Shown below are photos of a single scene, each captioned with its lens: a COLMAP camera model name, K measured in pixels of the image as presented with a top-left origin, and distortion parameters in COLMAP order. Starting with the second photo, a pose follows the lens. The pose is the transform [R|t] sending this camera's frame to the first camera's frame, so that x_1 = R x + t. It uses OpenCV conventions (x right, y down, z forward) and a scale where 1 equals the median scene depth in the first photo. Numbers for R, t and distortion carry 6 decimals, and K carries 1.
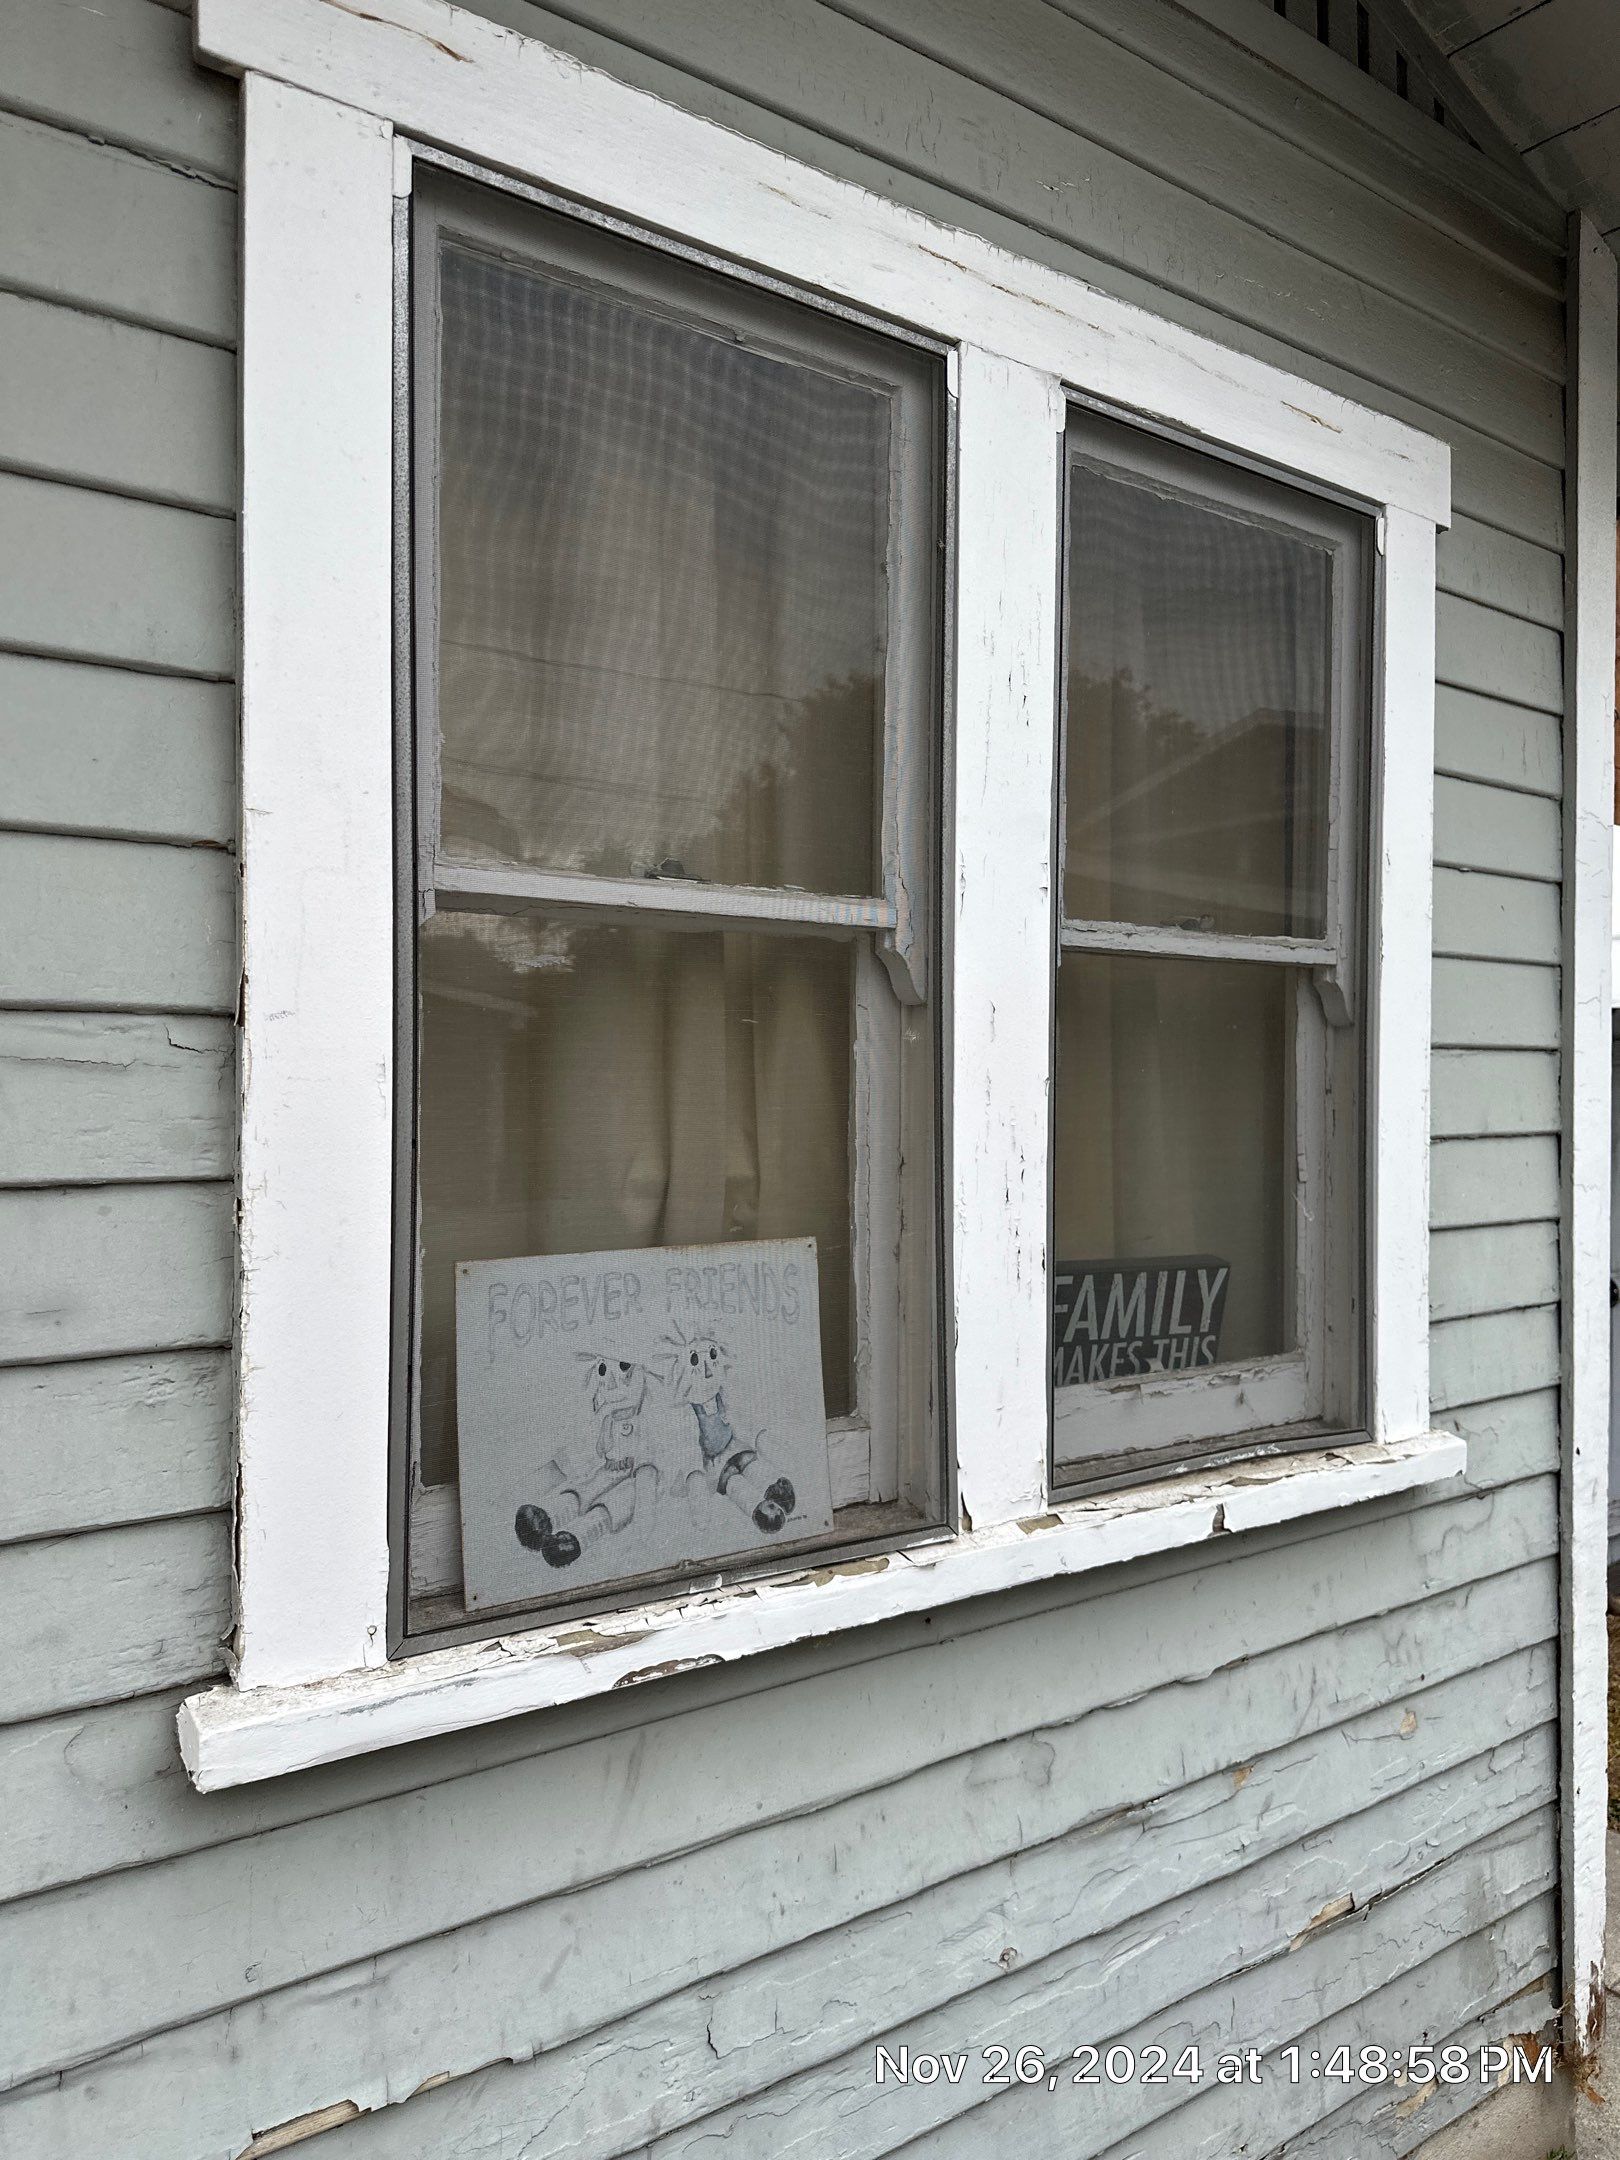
lens RADIAL K [[1581.7, 0, 810.7], [0, 1581.7, 1070.0], [0, 0, 1]] dist [-0.004070, -0.000067]
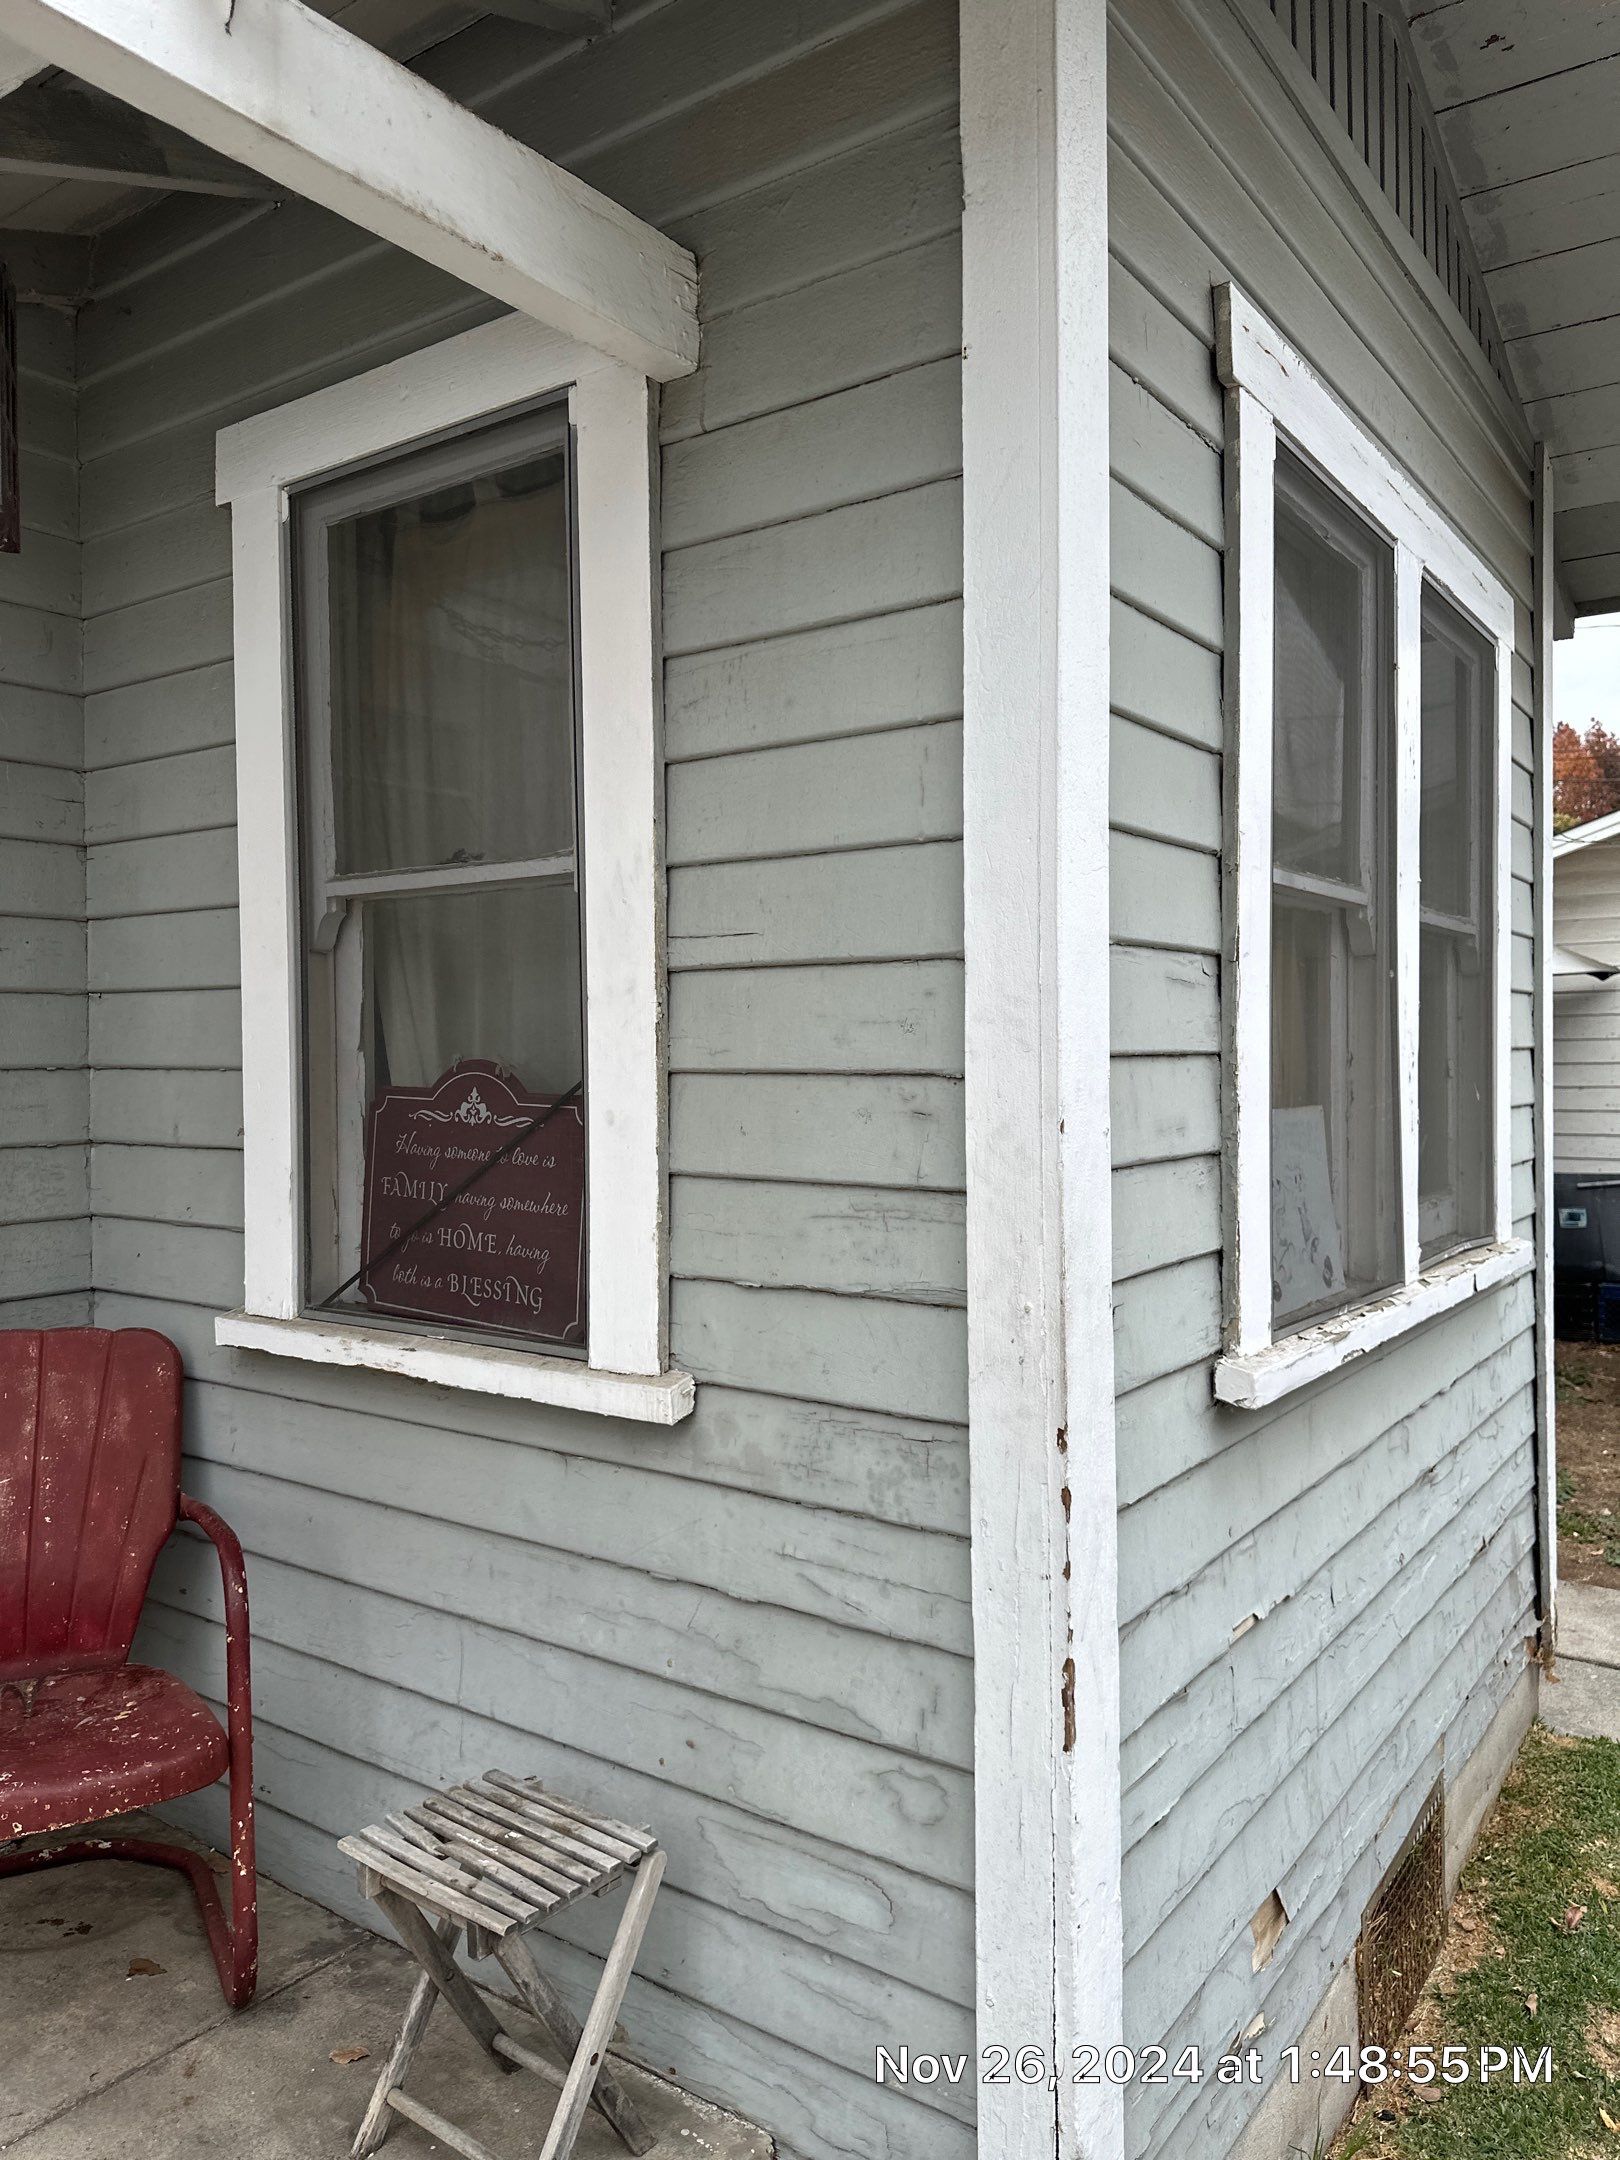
lens RADIAL K [[1517.9, 0, 810.0], [0, 1517.9, 1080.0], [0, 0, 1]] dist [-0.005373, -0.005617]
pose [[0.958089, -0.027298, 0.285166, -0.768090], [0.023476, 0.999583, 0.016812, 0.037437], [-0.285506, -0.009413, 0.958331, -0.251411]]
